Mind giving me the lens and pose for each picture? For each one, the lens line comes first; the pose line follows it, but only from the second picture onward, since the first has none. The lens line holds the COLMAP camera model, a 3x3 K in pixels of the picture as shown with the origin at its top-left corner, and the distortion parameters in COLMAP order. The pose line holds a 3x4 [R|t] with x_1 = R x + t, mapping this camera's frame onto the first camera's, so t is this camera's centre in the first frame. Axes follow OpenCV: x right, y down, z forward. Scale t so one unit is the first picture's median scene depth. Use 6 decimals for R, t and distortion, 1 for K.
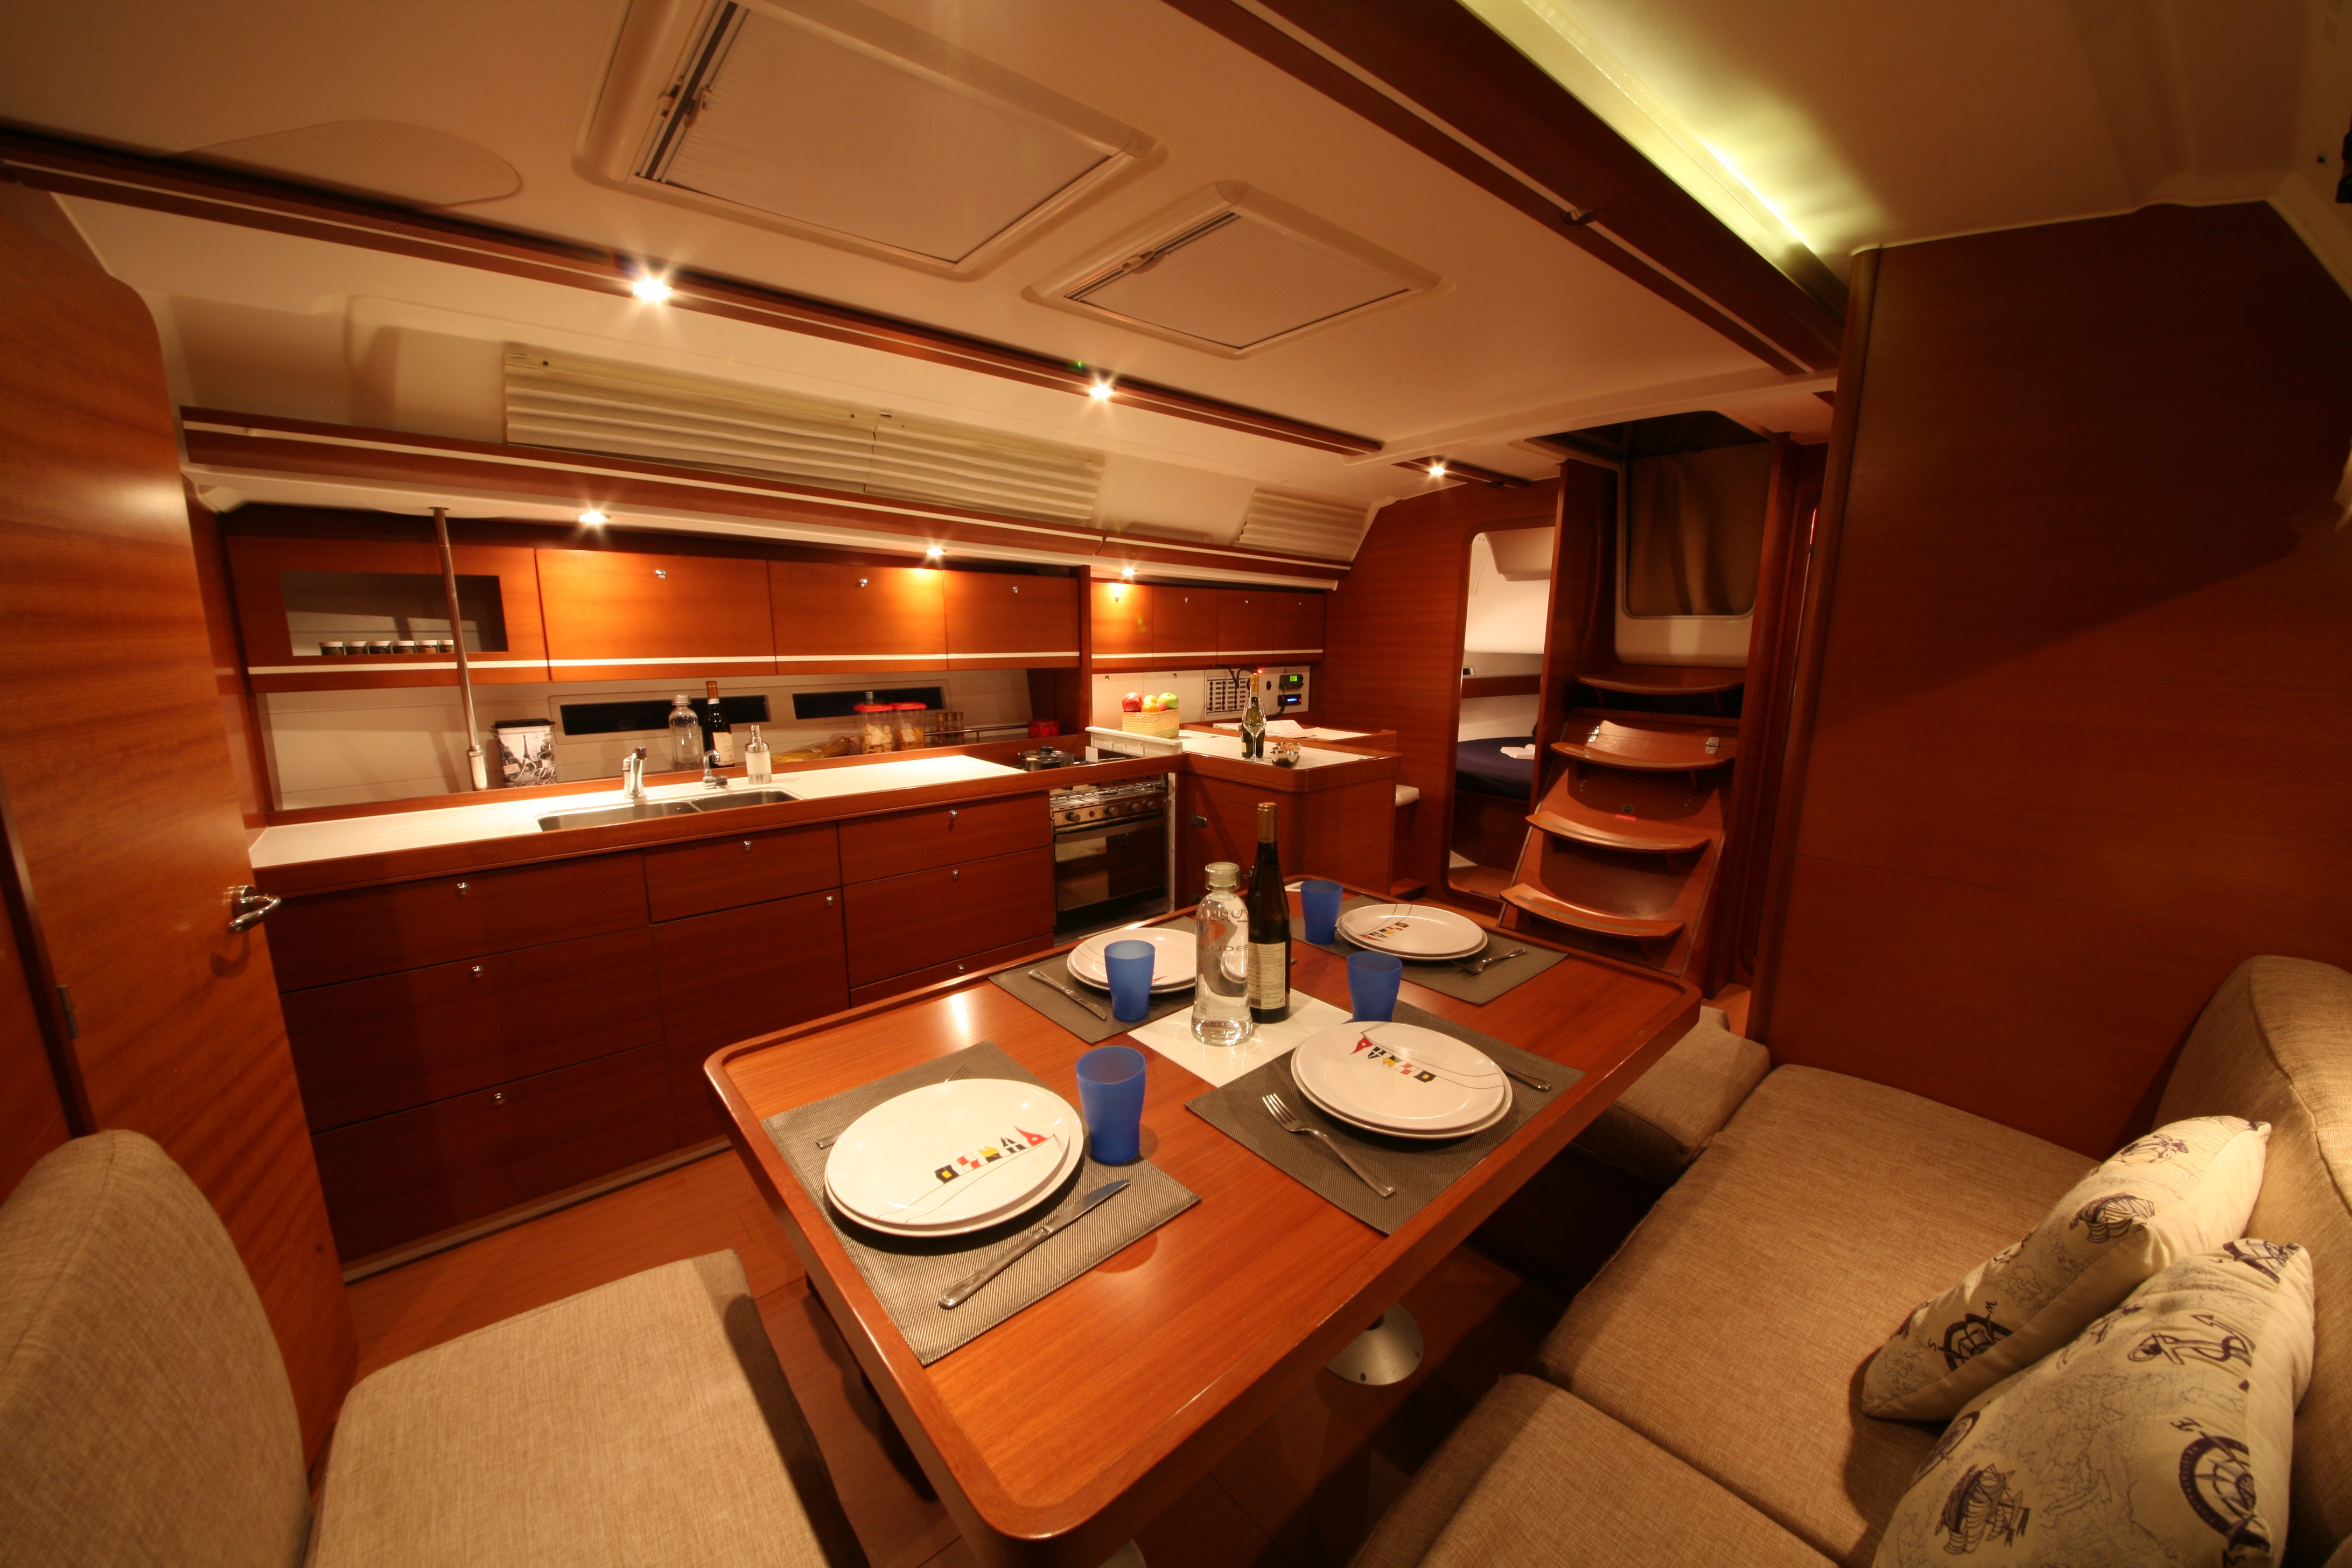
lens RADIAL K [[839.3, 0, 1184.0], [0, 839.3, 783.3], [0, 0, 1]] dist [0.022010, -0.013975]
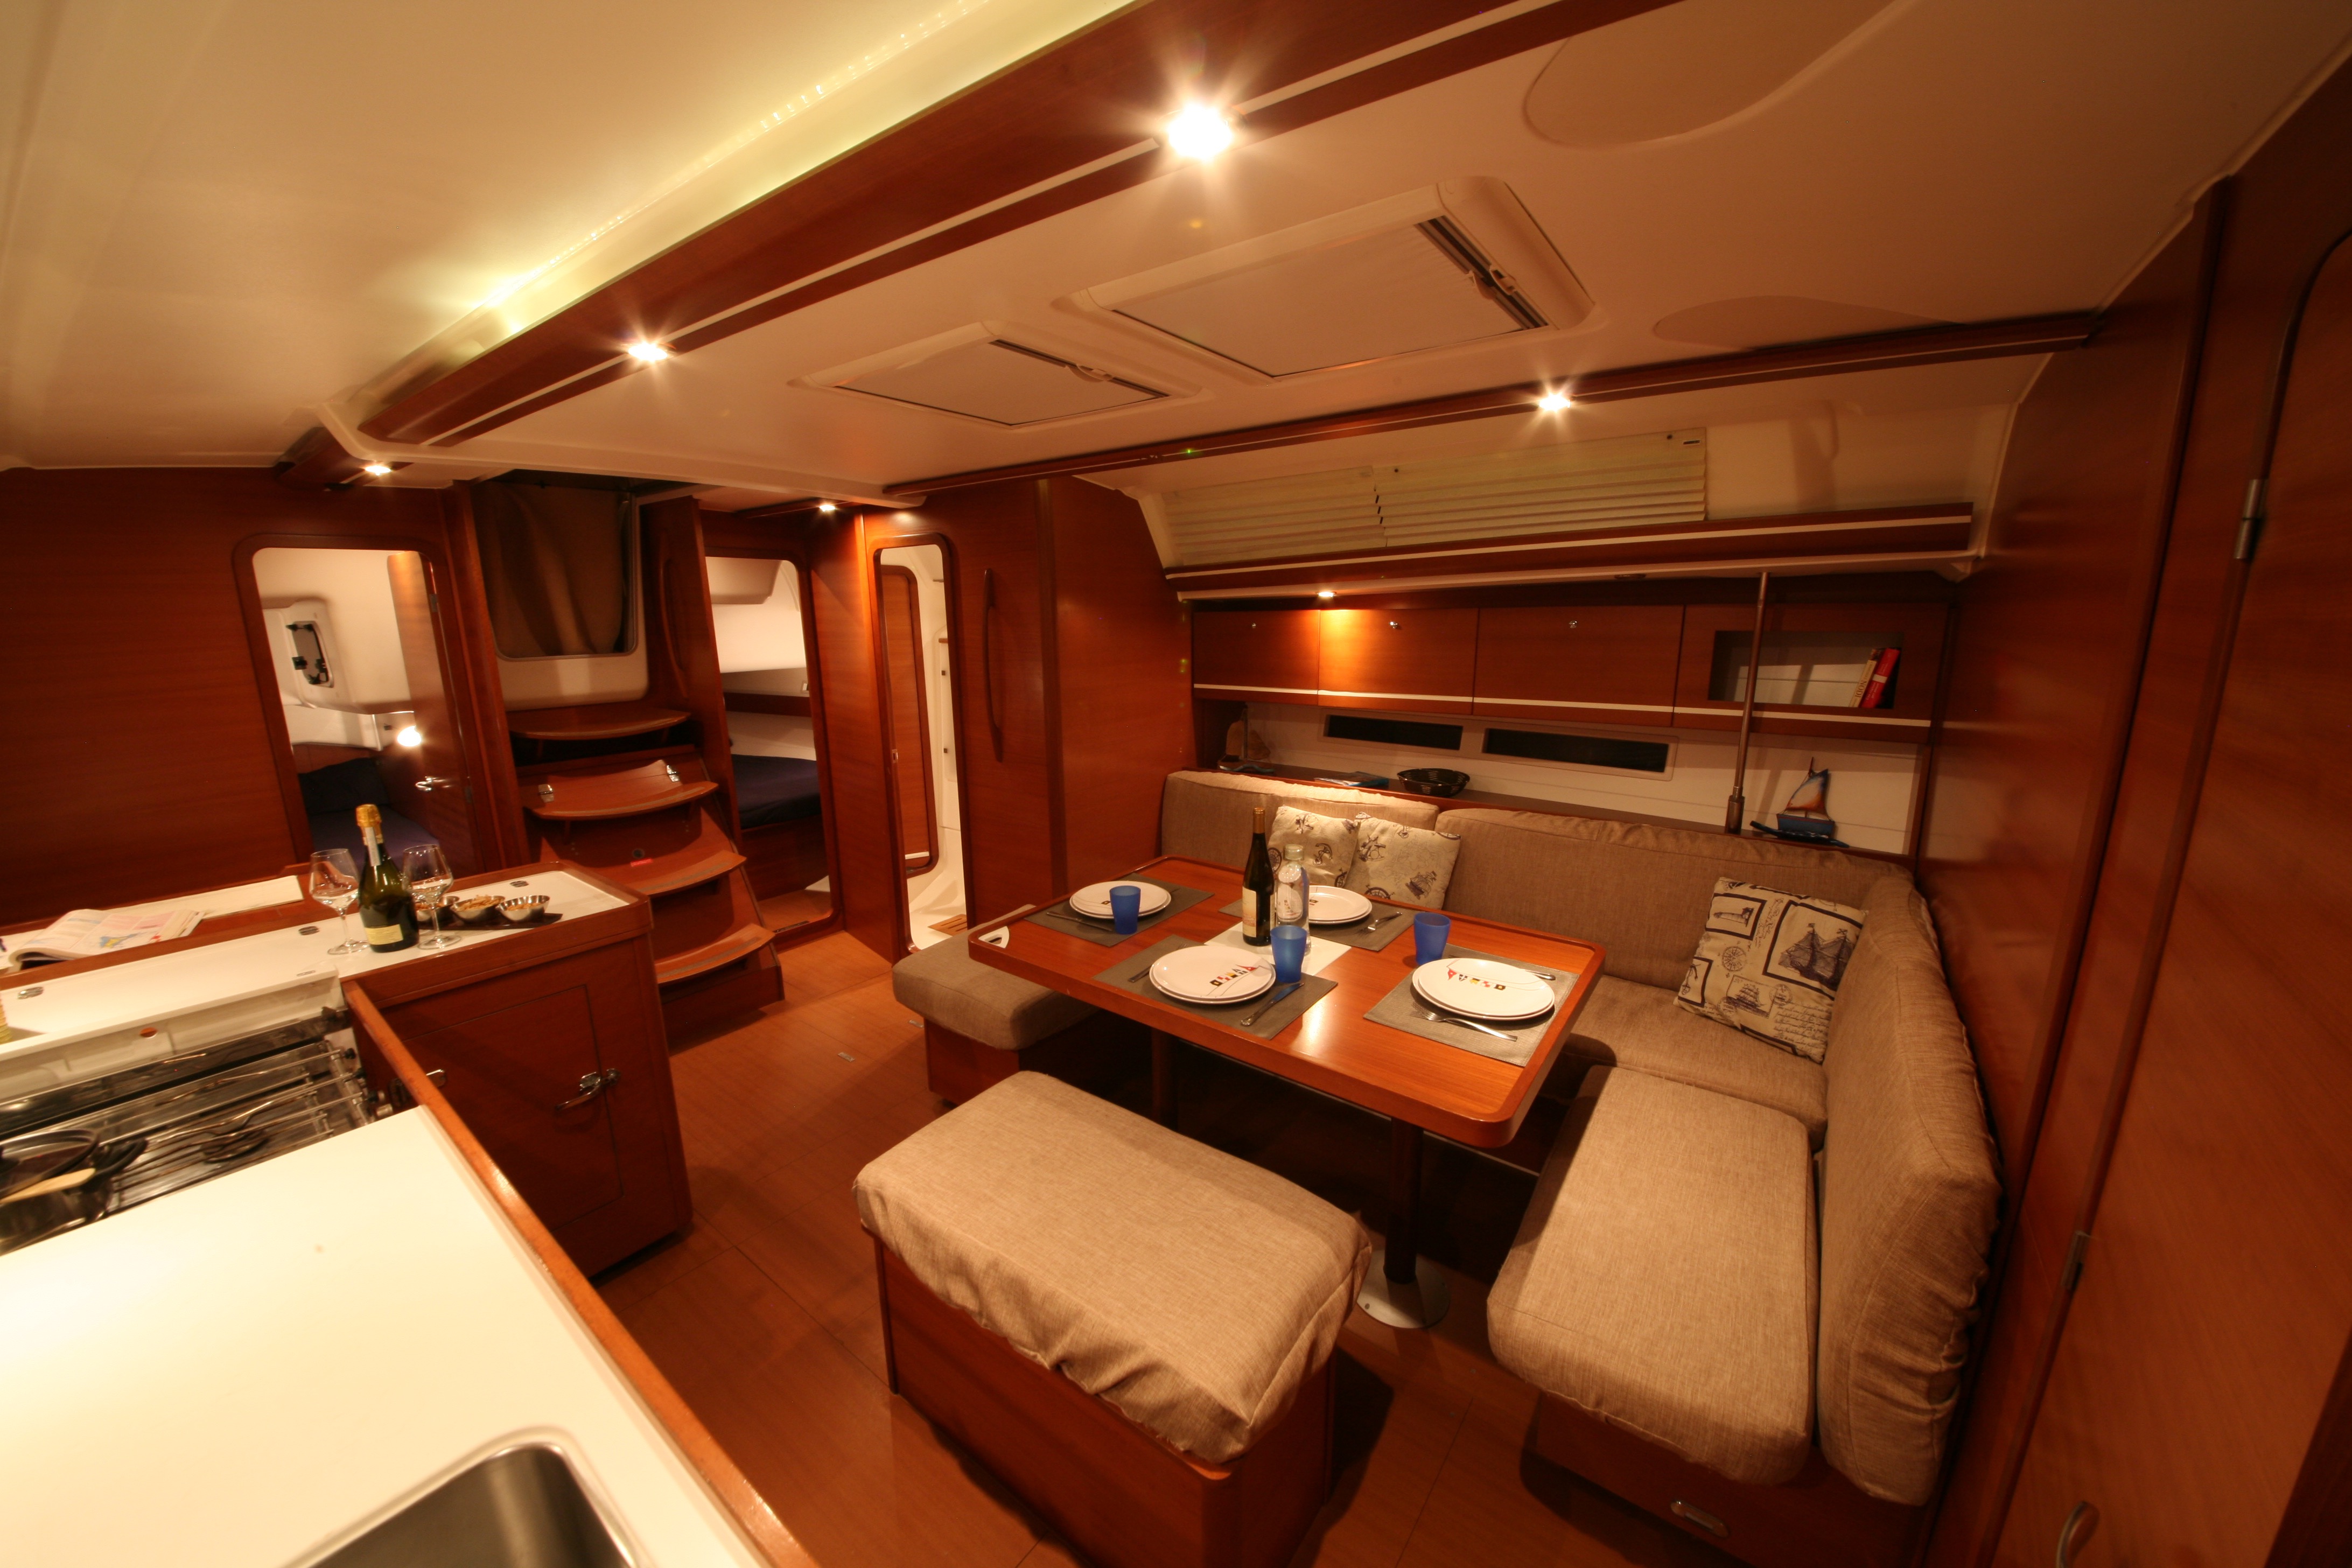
lens RADIAL K [[839.3, 0, 1184.0], [0, 839.3, 783.3], [0, 0, 1]] dist [0.022010, -0.013975]
pose [[-0.194582, -0.199702, 0.960342, -0.489654], [0.179622, 0.955245, 0.235037, -0.161251], [-0.964300, 0.218233, -0.150003, 0.508018]]
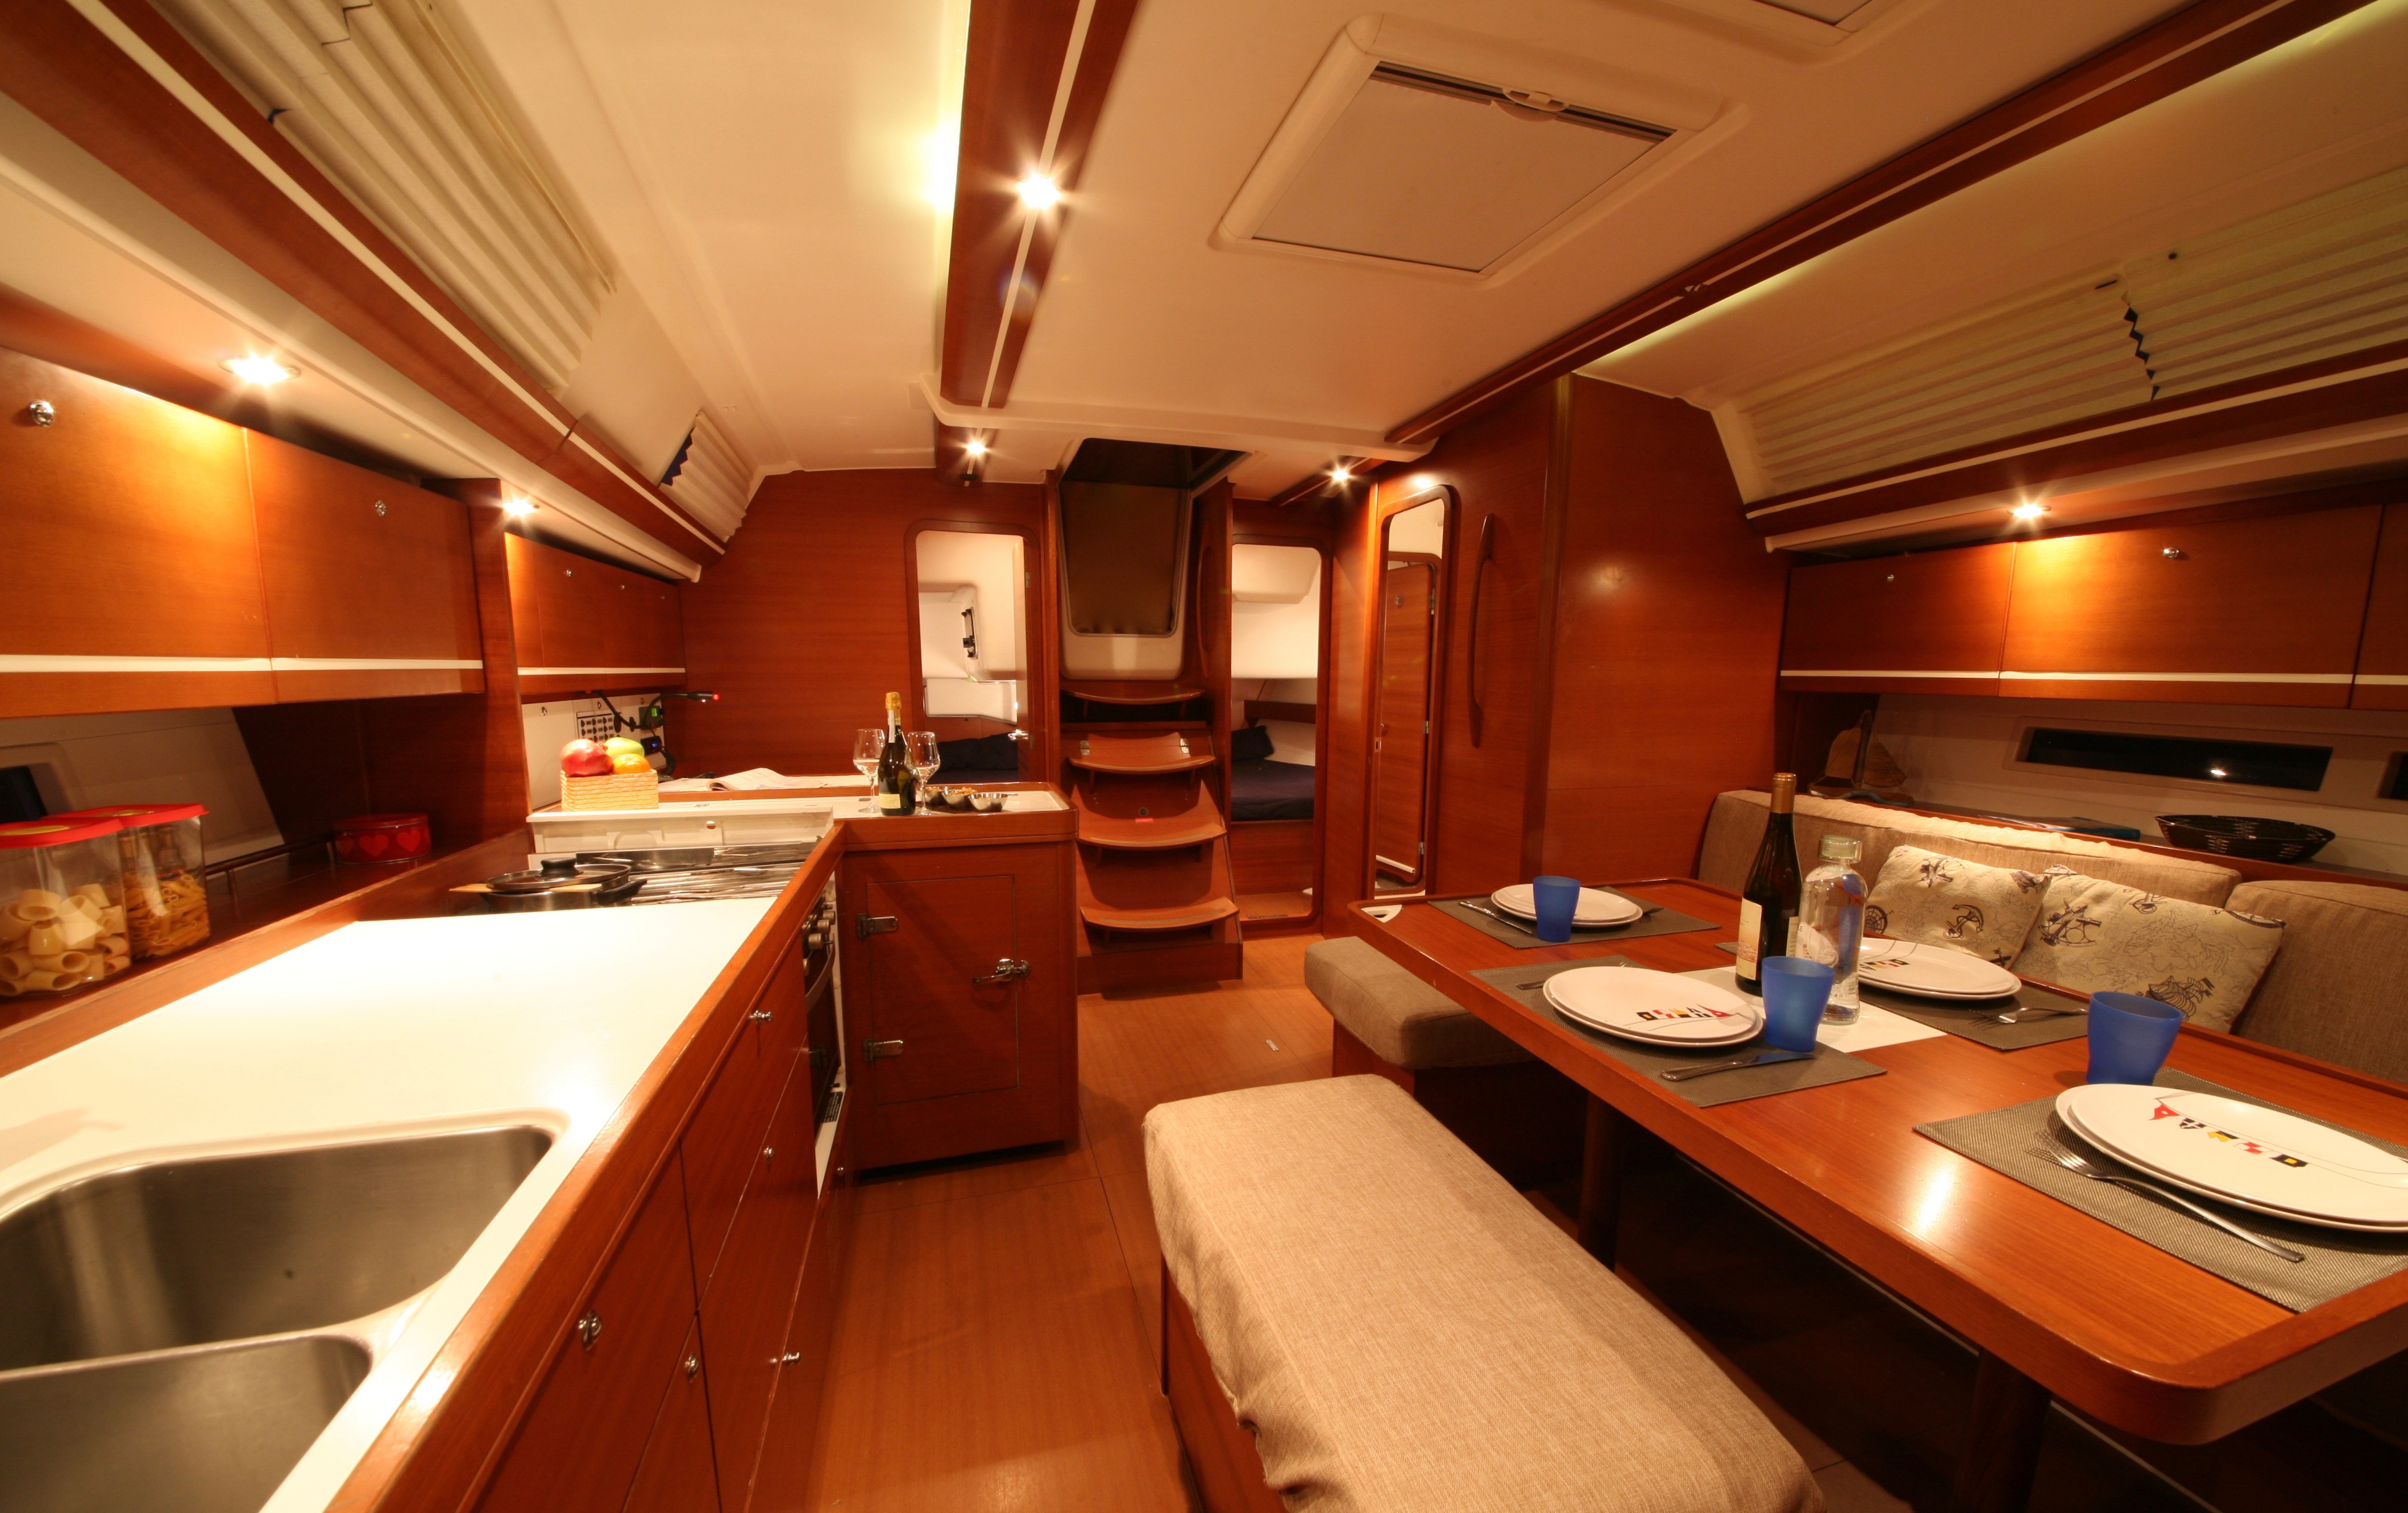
lens RADIAL K [[881.7, 0, 1200.7], [0, 881.7, 812.8], [0, 0, 1]] dist [0.000077, -0.010164]
pose [[0.440397, -0.142077, 0.886490, -0.396080], [0.153810, 0.984741, 0.081413, -0.050012], [-0.884530, 0.100497, 0.455530, 0.423939]]
